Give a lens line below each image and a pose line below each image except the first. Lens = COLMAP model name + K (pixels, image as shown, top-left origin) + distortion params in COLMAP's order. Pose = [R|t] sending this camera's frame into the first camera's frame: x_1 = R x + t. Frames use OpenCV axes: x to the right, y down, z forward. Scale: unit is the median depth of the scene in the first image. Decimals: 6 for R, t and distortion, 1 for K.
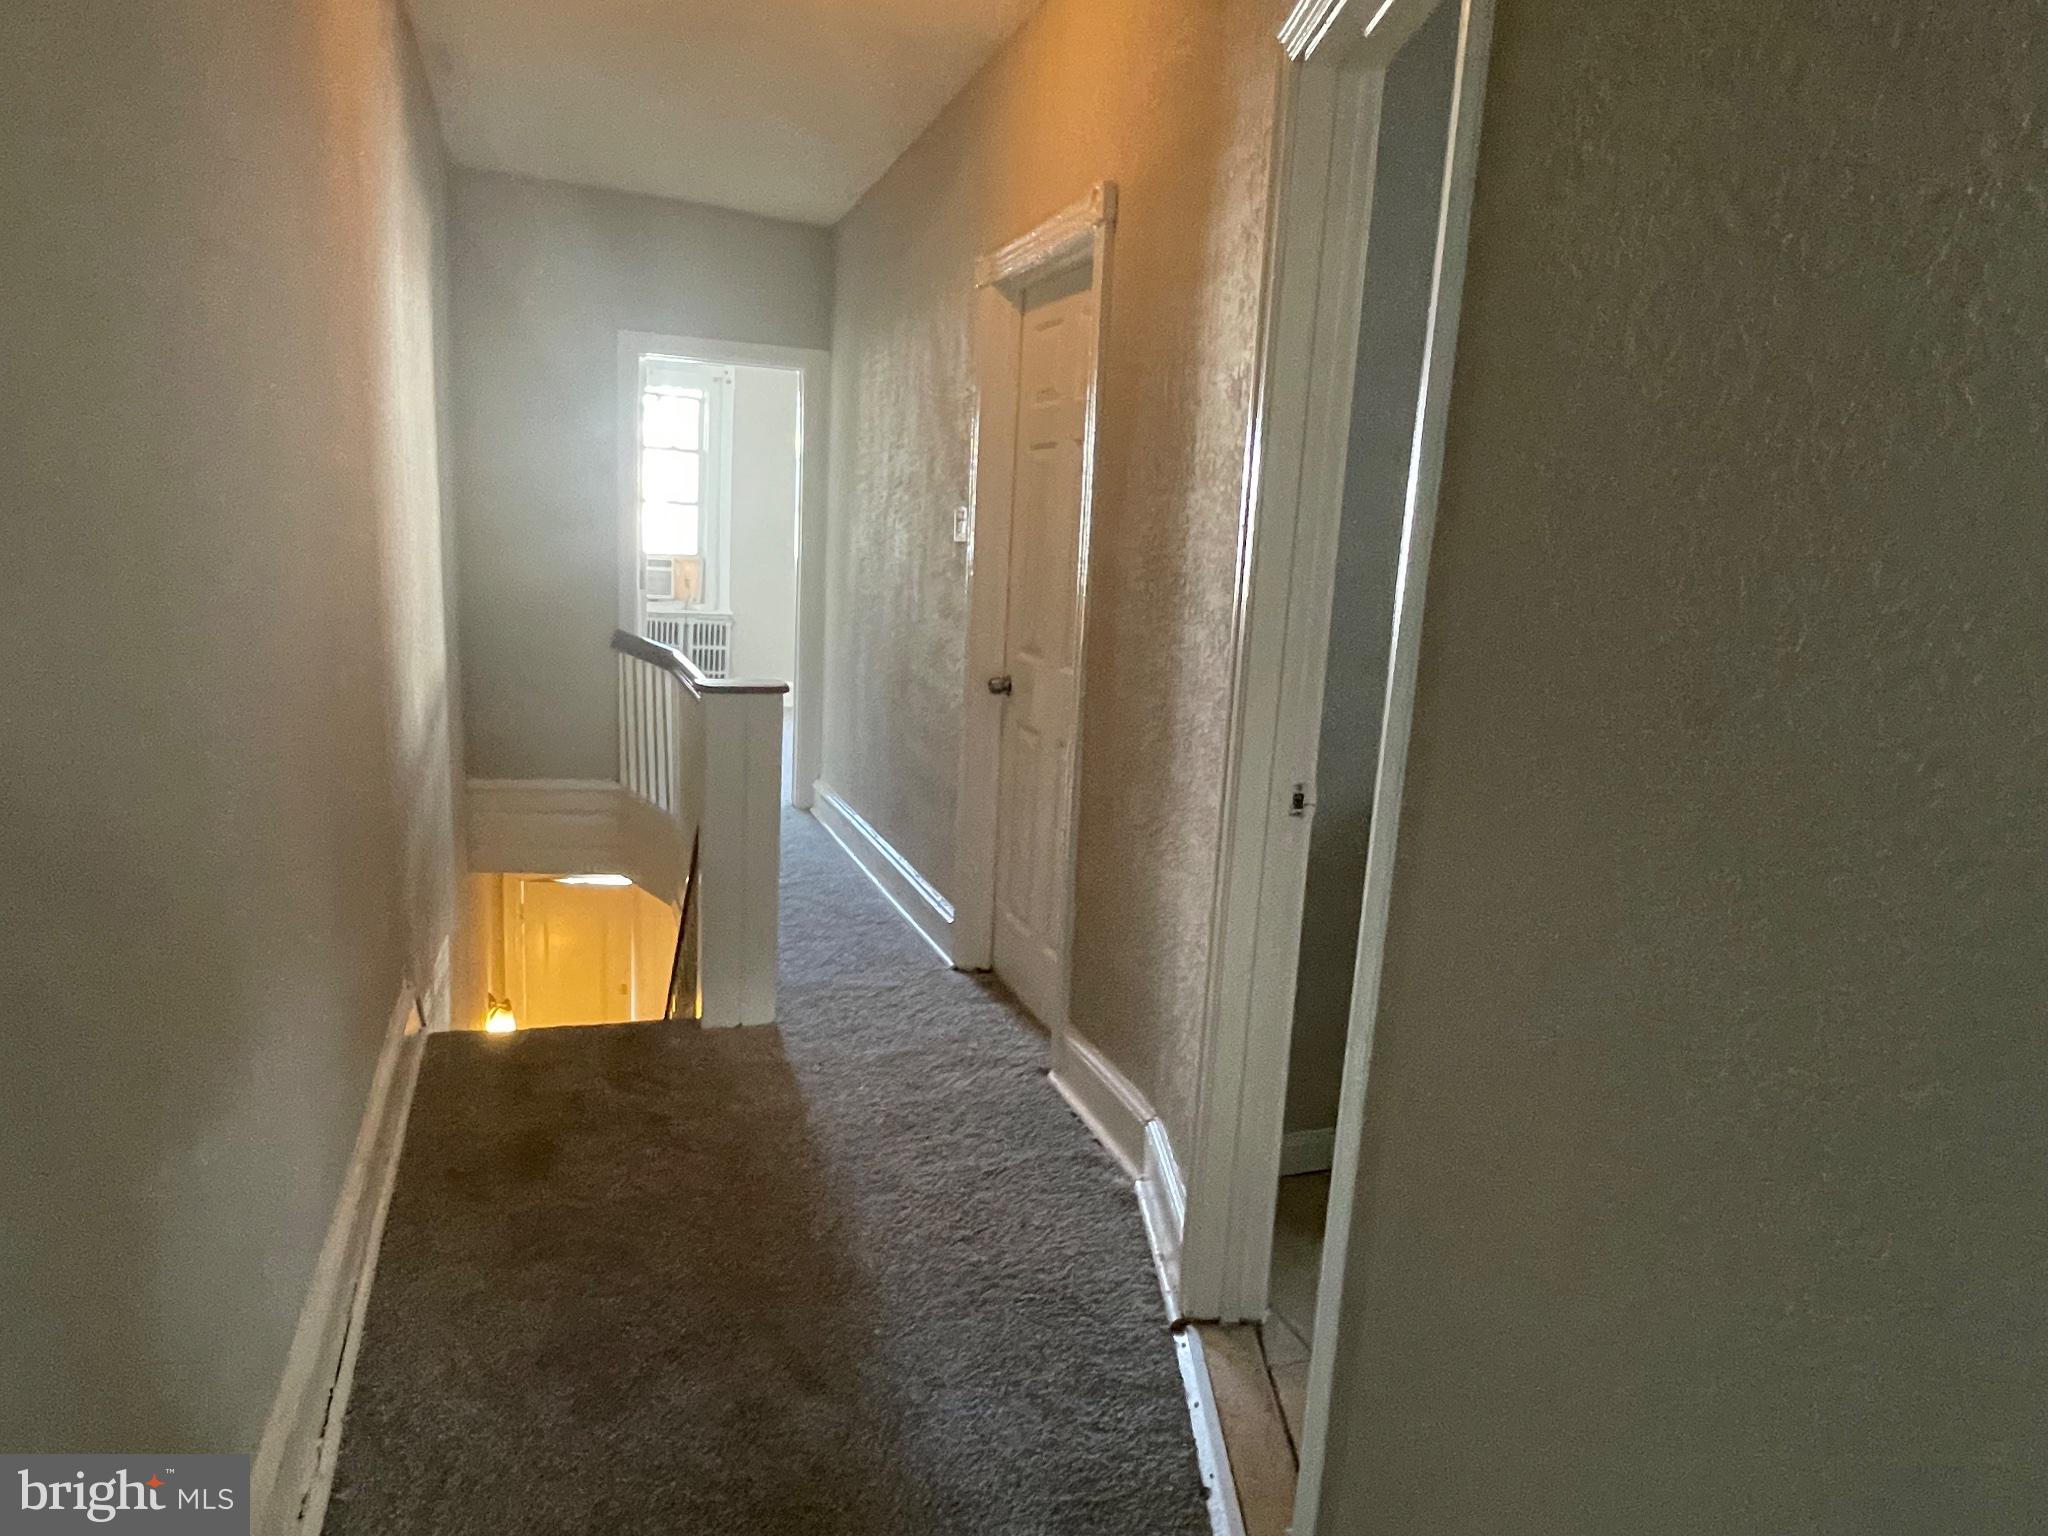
lens RADIAL K [[1283.4, 0, 1038.3], [0, 1283.4, 753.9], [0, 0, 1]] dist [-0.003711, -0.001943]
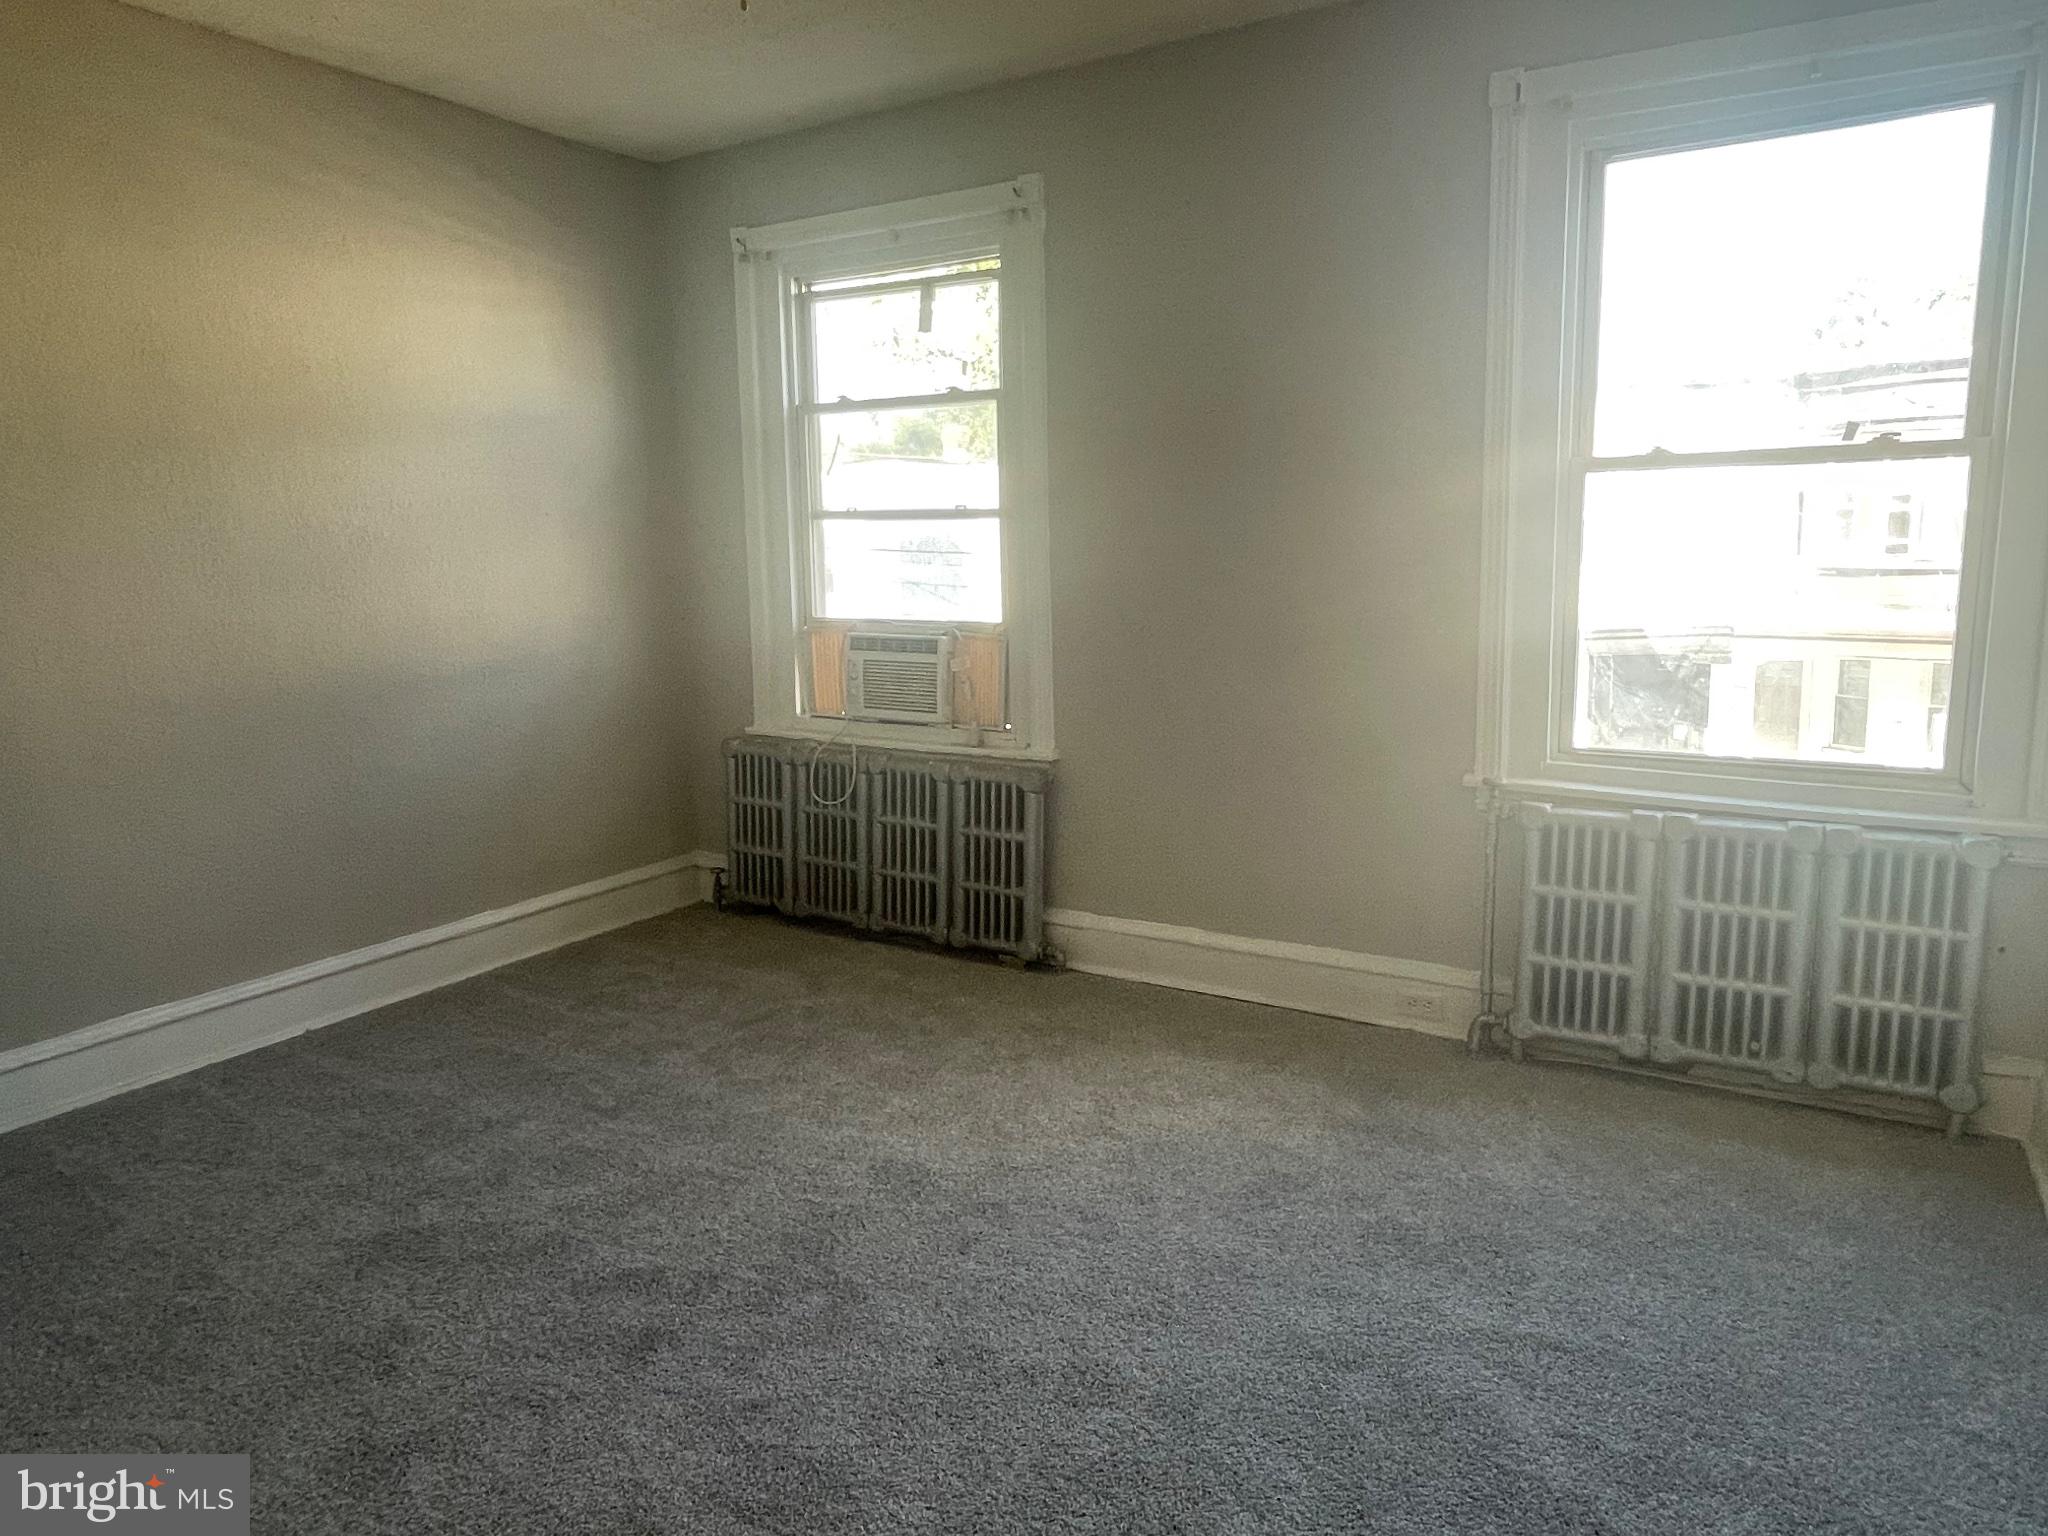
lens RADIAL K [[1270.1, 0, 1046.7], [0, 1270.1, 765.0], [0, 0, 1]] dist [-0.004181, -0.001709]
pose [[0.625547, 0.067033, -0.777302, 0.097180], [-0.075738, 0.996814, 0.025012, -0.119580], [0.776502, 0.043225, 0.628630, 0.738206]]
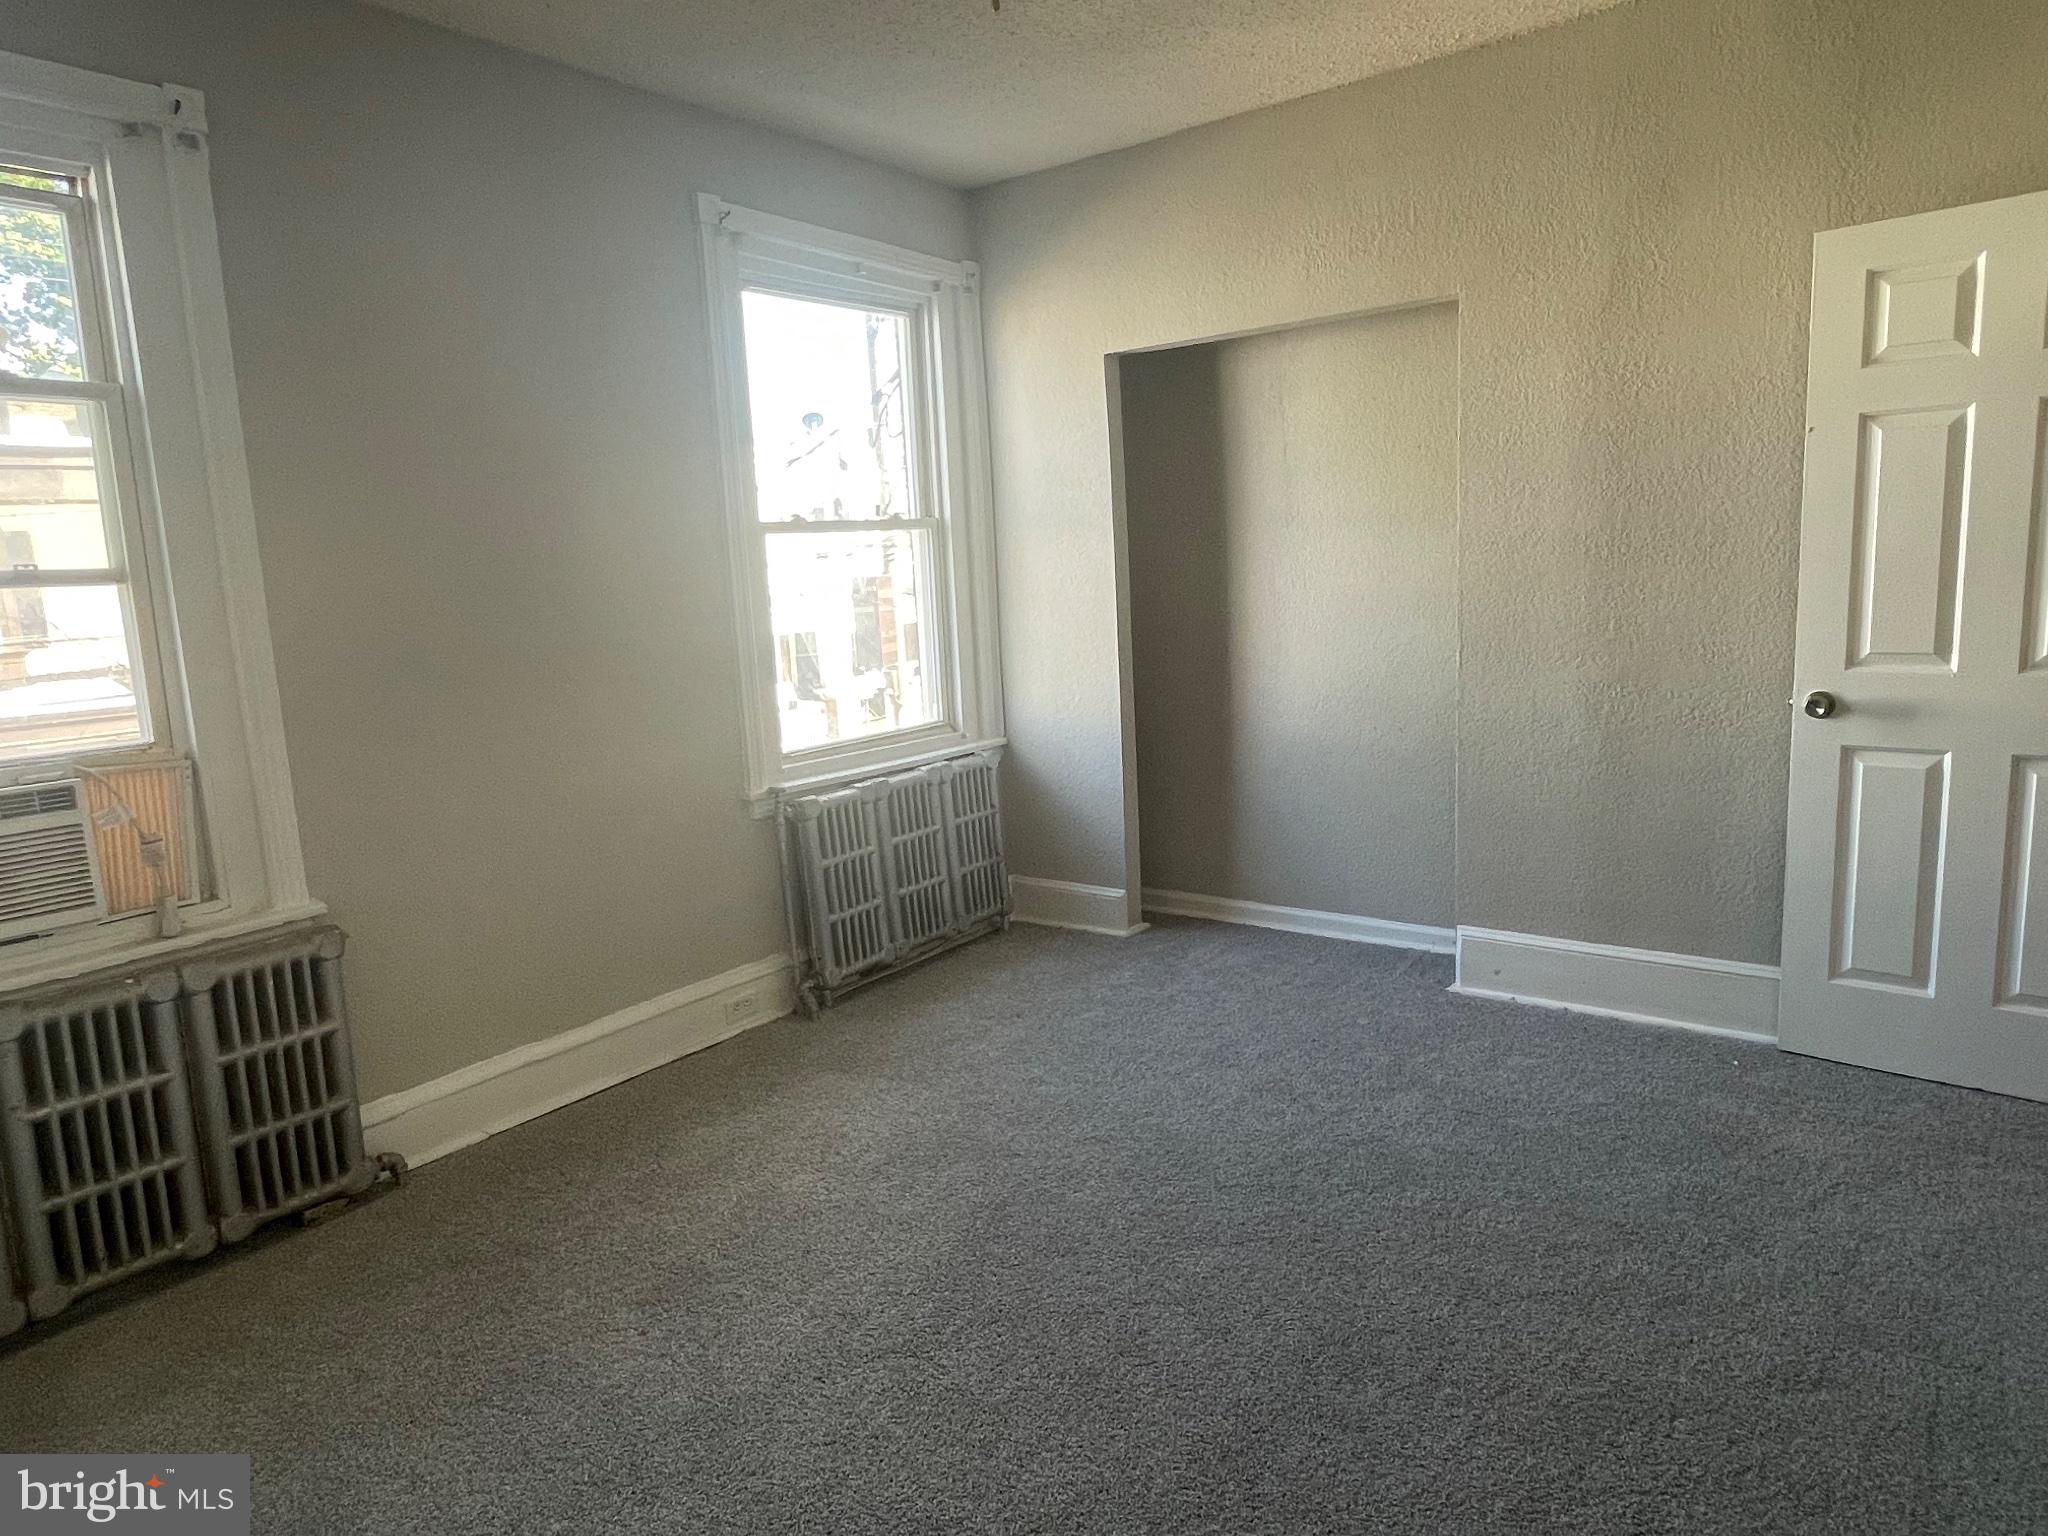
lens RADIAL K [[1283.4, 0, 1038.3], [0, 1283.4, 753.9], [0, 0, 1]] dist [-0.003711, -0.001943]
pose [[0.832300, -0.177392, 0.525175, -0.254735], [0.177677, 0.982798, 0.050383, -0.133371], [-0.525078, 0.051378, 0.849502, 0.648852]]
